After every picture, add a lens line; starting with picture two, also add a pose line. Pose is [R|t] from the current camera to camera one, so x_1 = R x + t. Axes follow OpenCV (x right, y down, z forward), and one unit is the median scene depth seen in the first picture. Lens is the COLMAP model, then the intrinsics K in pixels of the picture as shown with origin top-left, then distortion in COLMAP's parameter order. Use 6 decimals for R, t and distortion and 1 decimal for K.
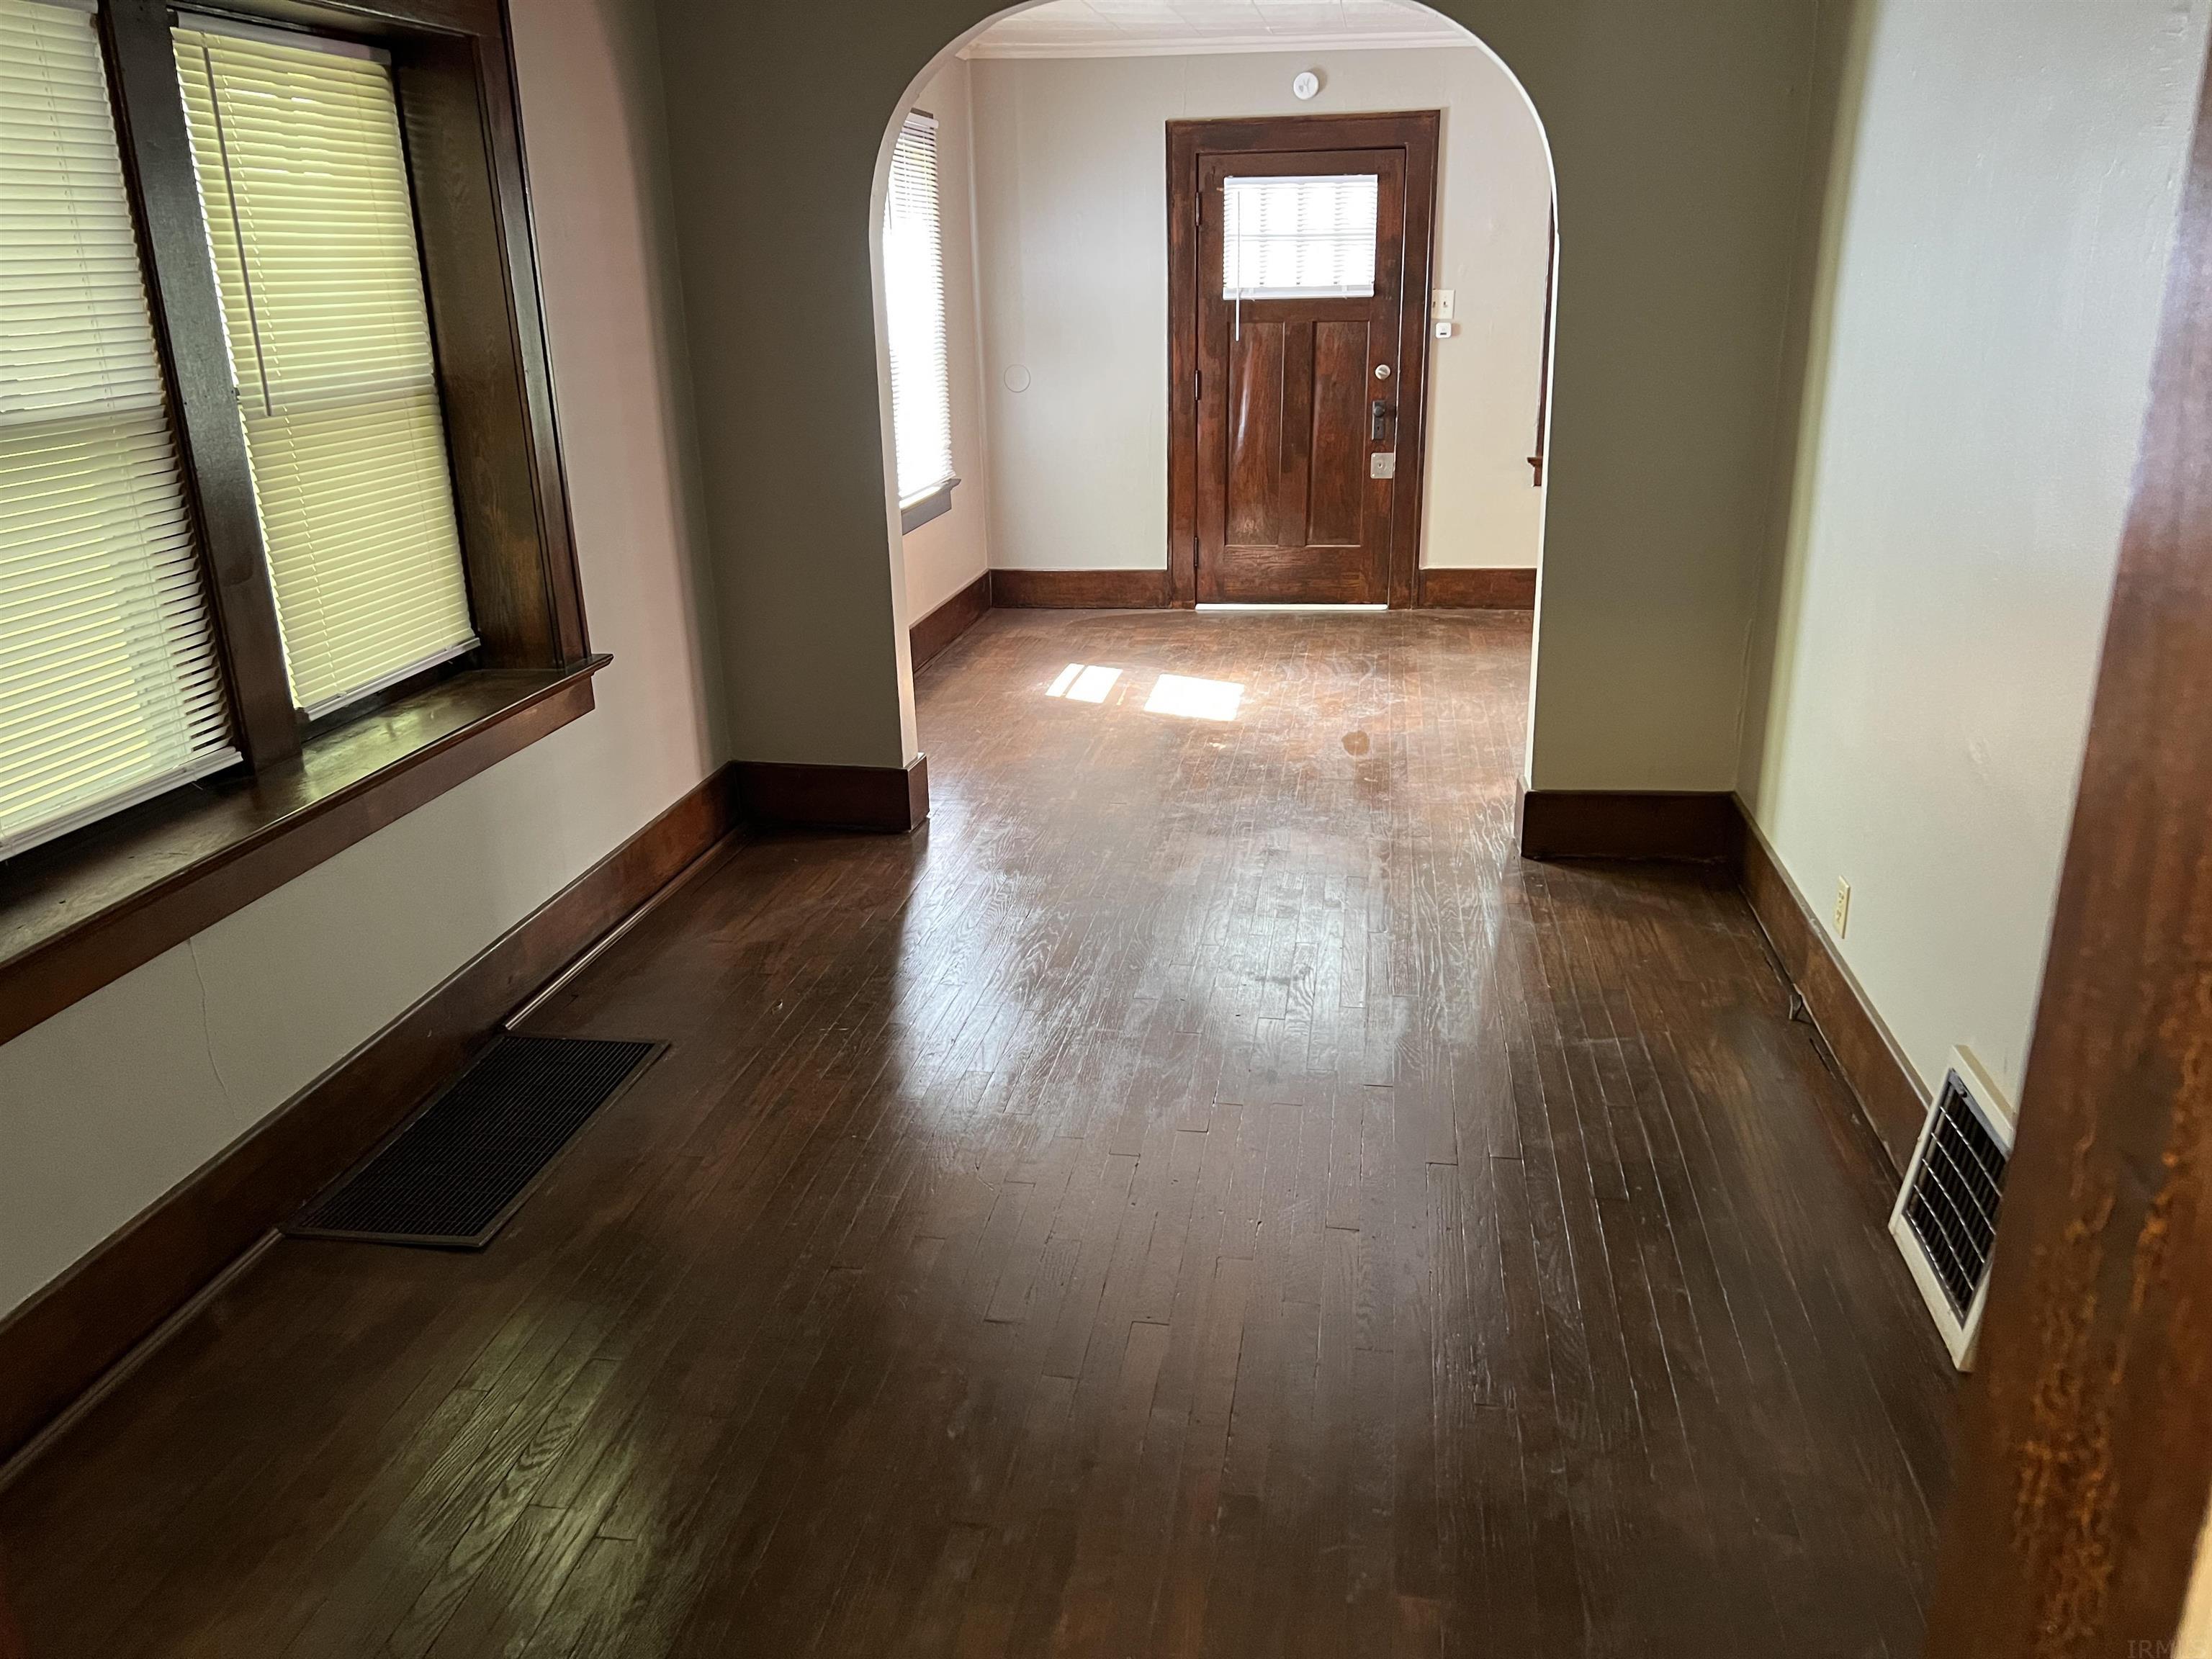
lens RADIAL K [[1667.2, 0, 1107.1], [0, 1667.2, 829.3], [0, 0, 1]] dist [0.039180, -0.034163]
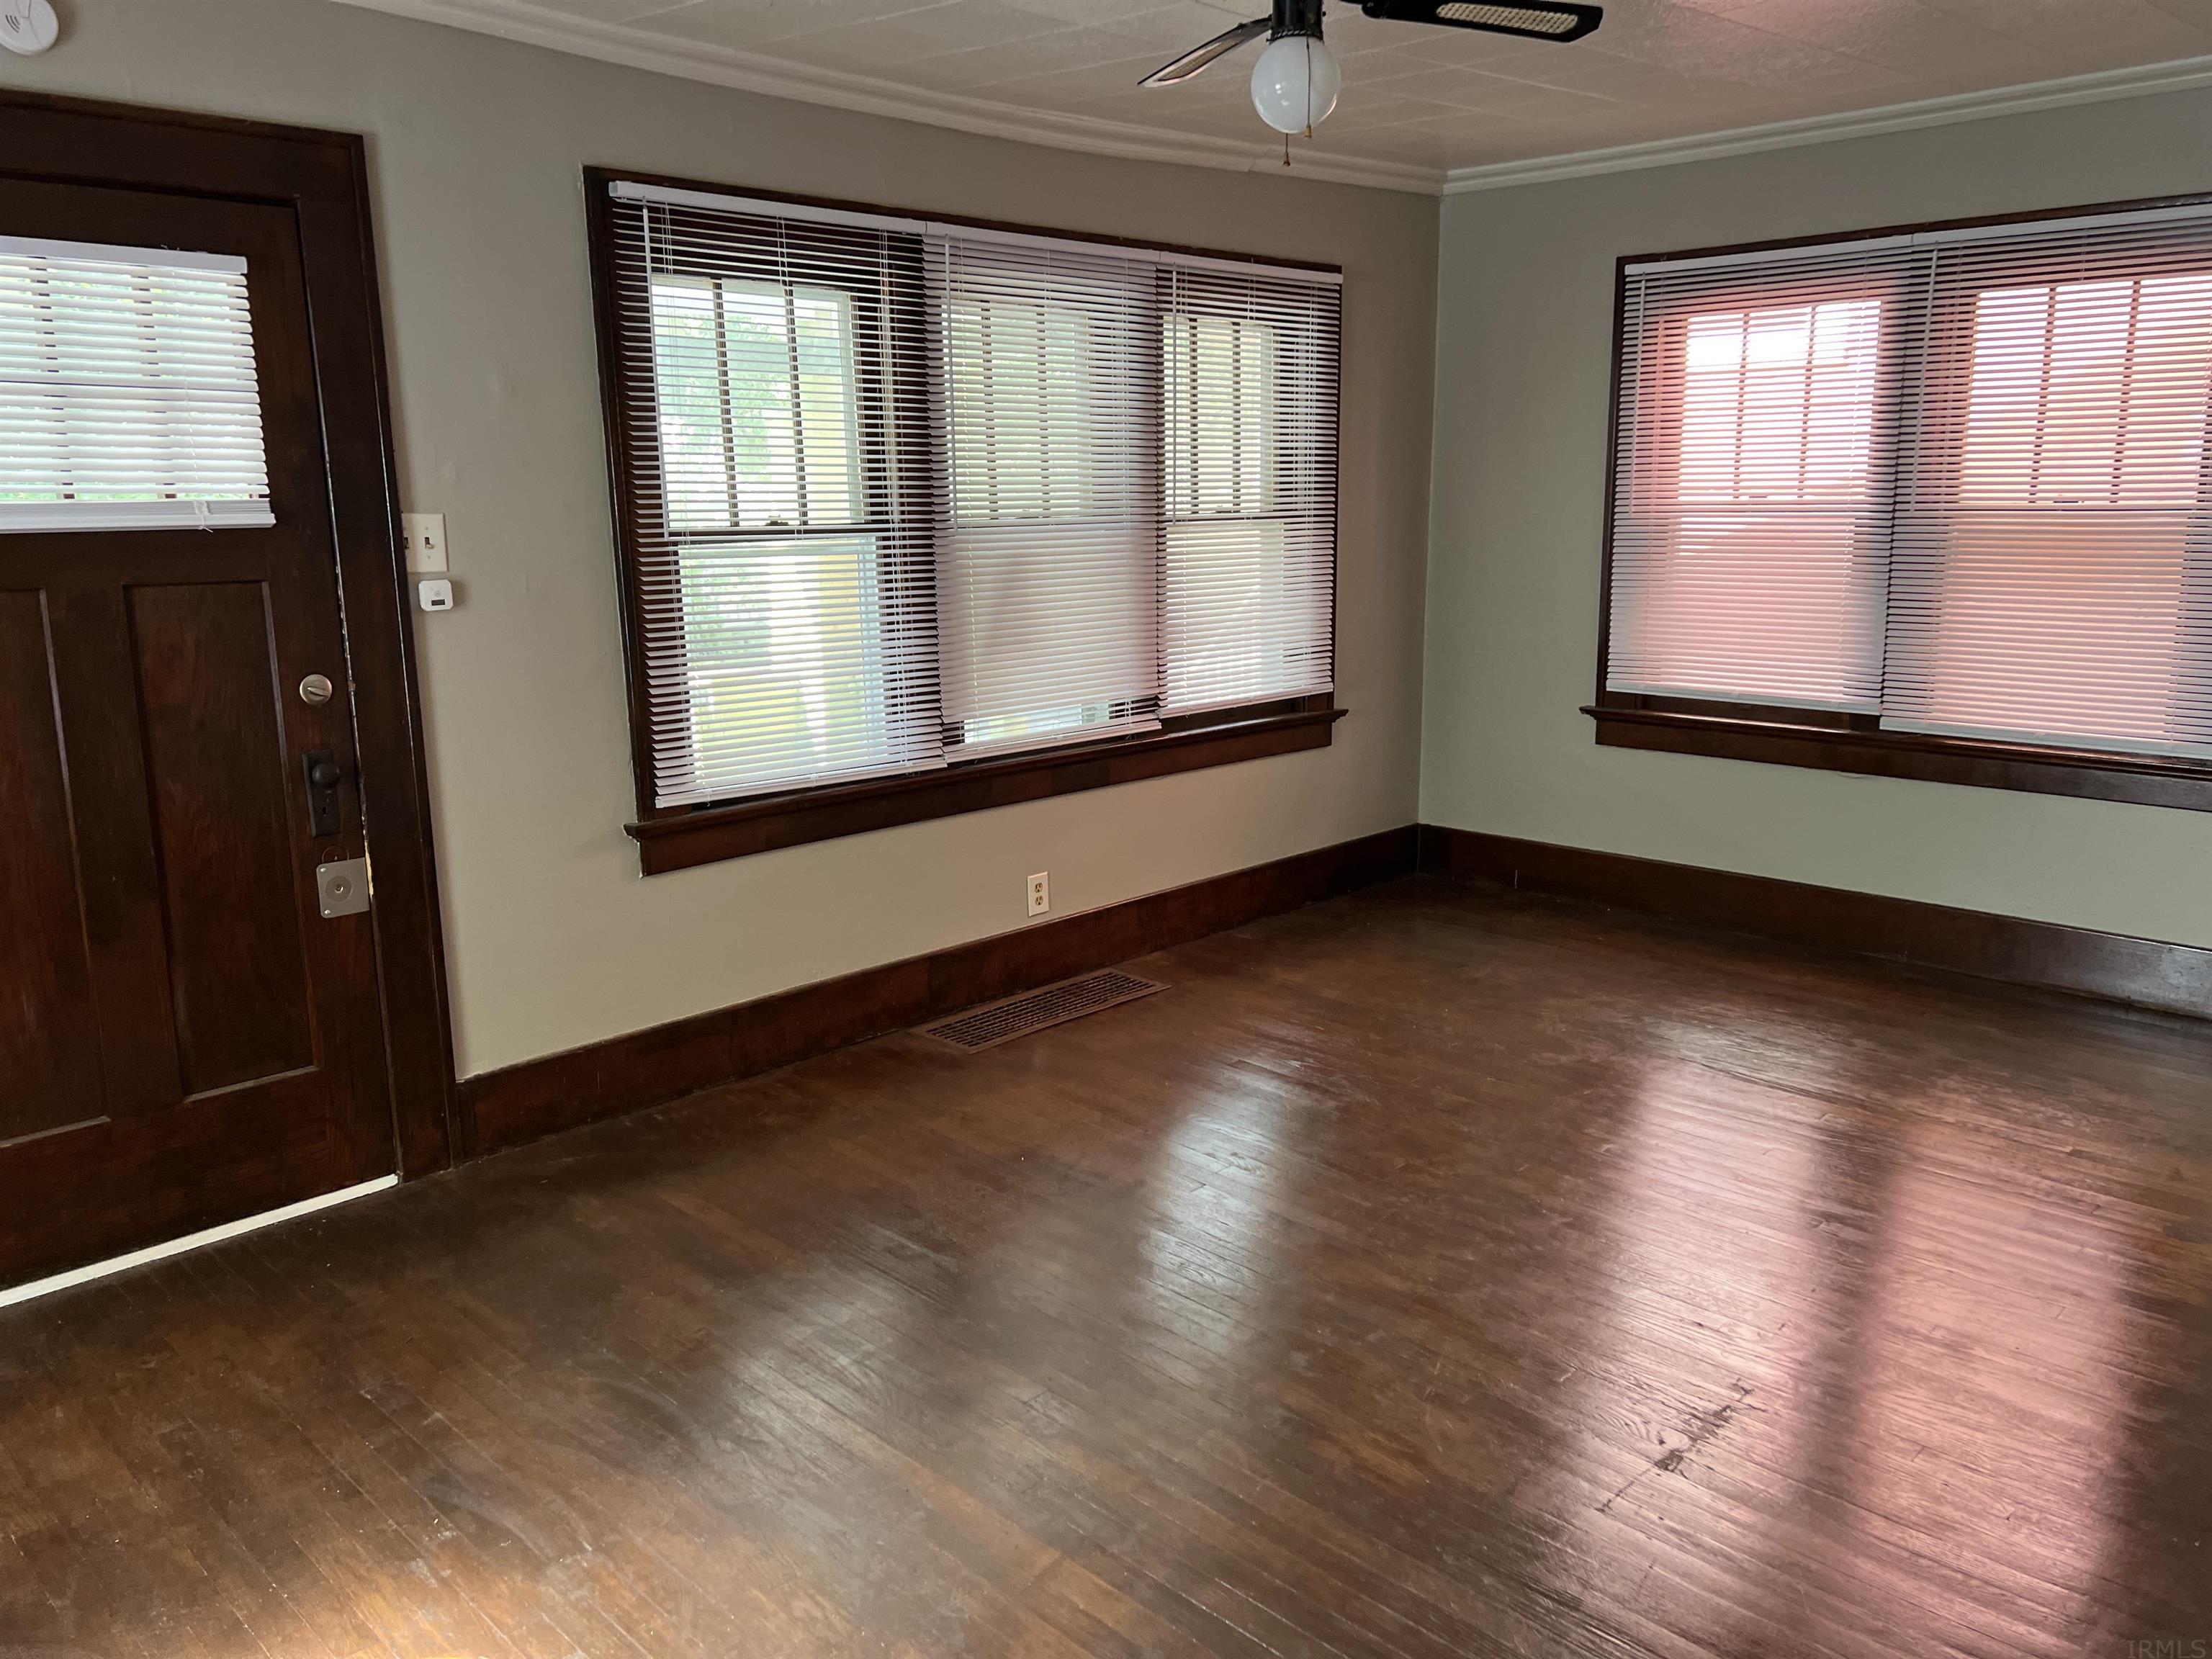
lens RADIAL K [[1667.2, 0, 1106.0], [0, 1667.2, 834.3], [0, 0, 1]] dist [0.039180, -0.034163]
pose [[0.601649, -0.151003, 0.784358, -0.067595], [0.255737, 0.966694, -0.010059, -0.179380], [-0.756715, 0.206641, 0.620227, 0.576837]]
